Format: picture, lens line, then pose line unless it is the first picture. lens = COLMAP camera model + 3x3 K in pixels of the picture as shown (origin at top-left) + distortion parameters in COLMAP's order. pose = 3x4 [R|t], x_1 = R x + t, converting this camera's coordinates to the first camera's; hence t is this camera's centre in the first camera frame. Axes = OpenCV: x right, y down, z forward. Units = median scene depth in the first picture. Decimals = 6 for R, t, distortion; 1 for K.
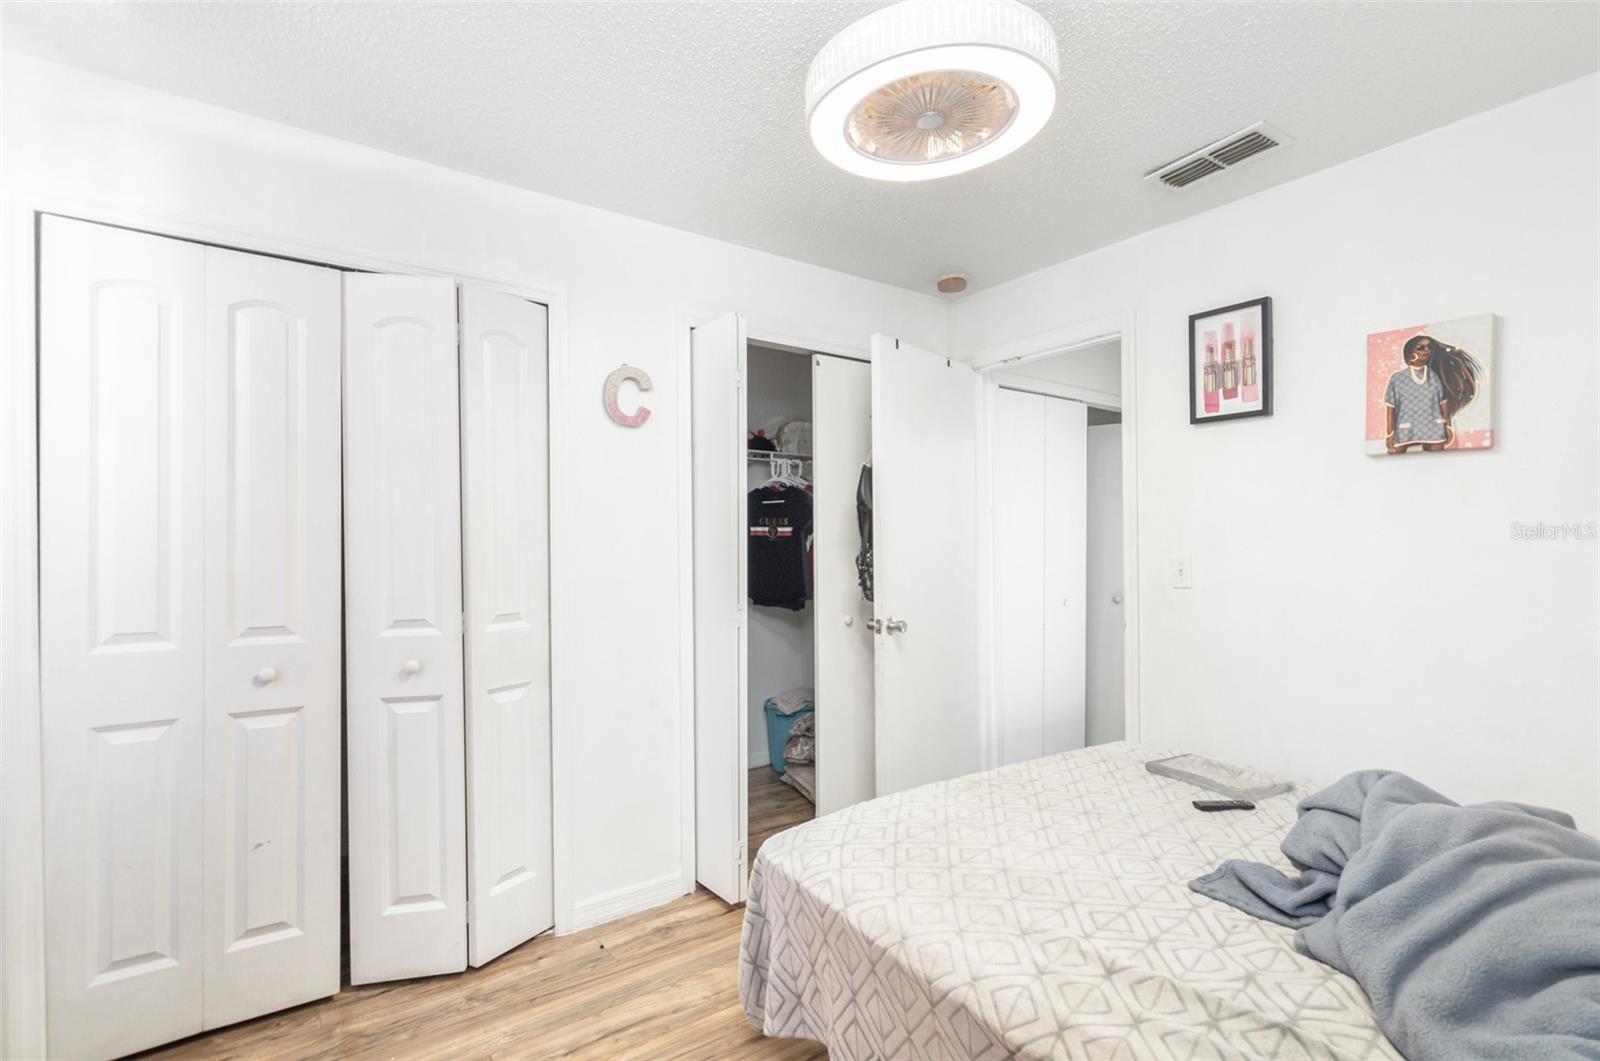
lens RADIAL K [[740.6, 0, 804.8], [0, 740.6, 547.8], [0, 0, 1]] dist [0.000206, -0.000018]
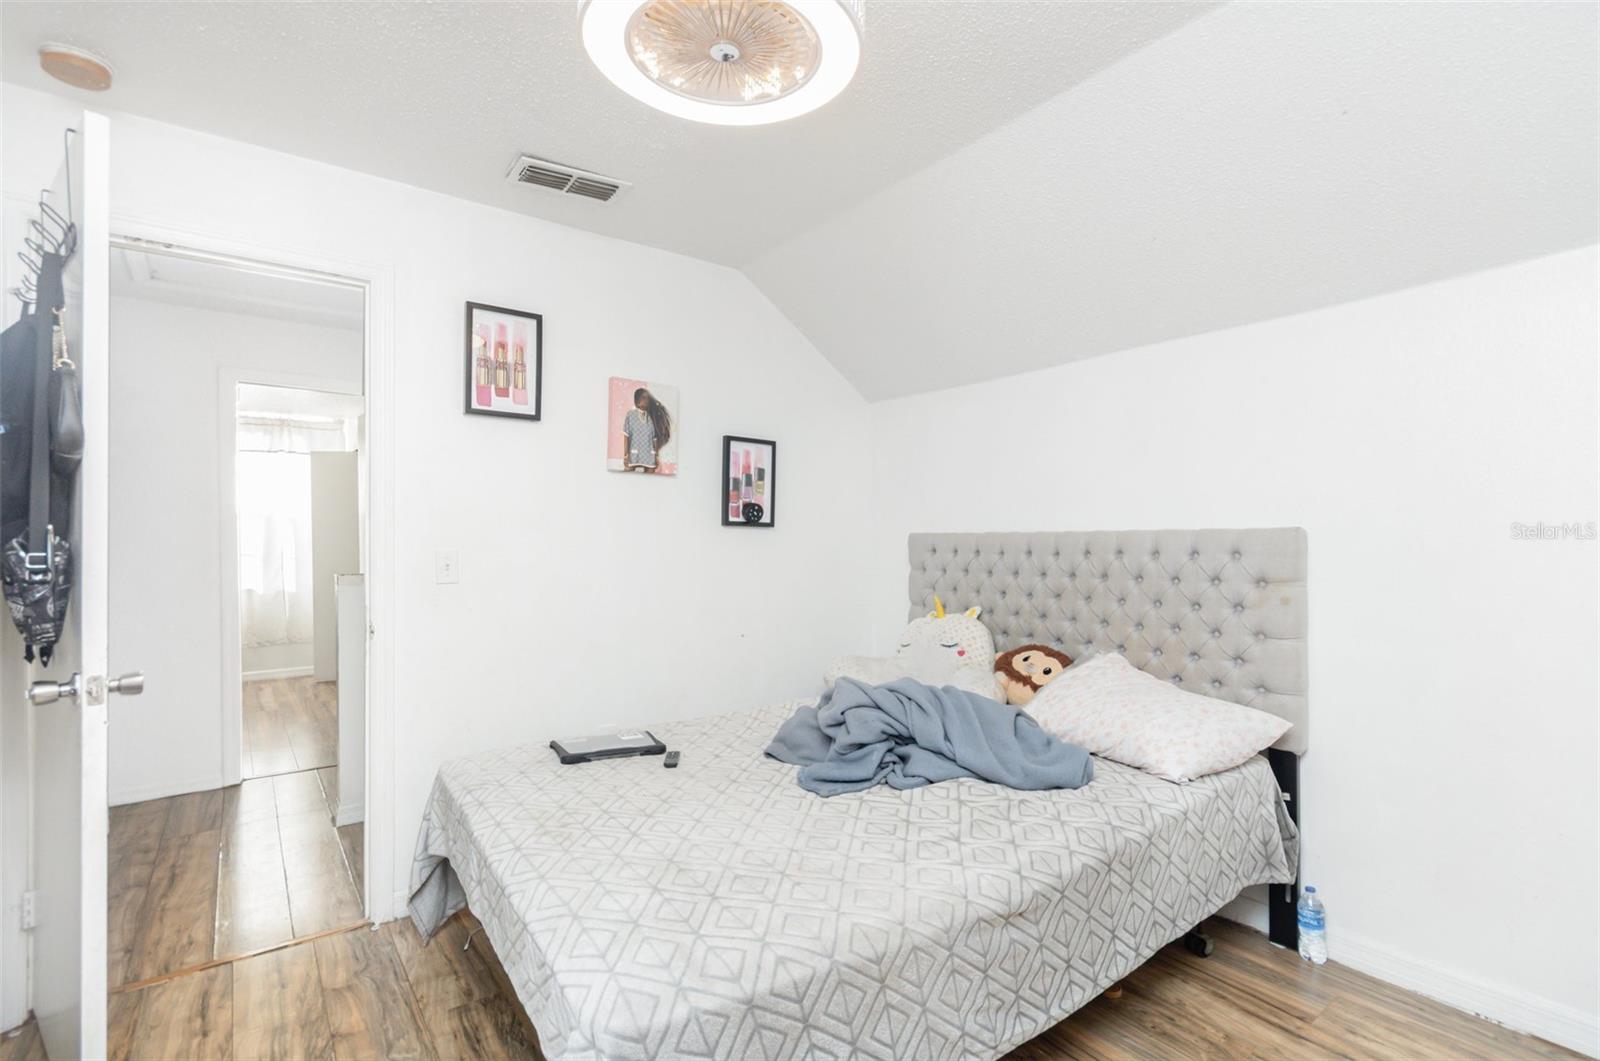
lens RADIAL K [[734.2, 0, 800.0], [0, 734.2, 530.5], [0, 0, 1]] dist [0.002239, 0.000274]
pose [[0.018095, 0.024823, 0.999528, -0.514130], [0.001217, 0.999690, -0.024849, 0.013177], [-0.999836, 0.001666, 0.018059, 0.661494]]
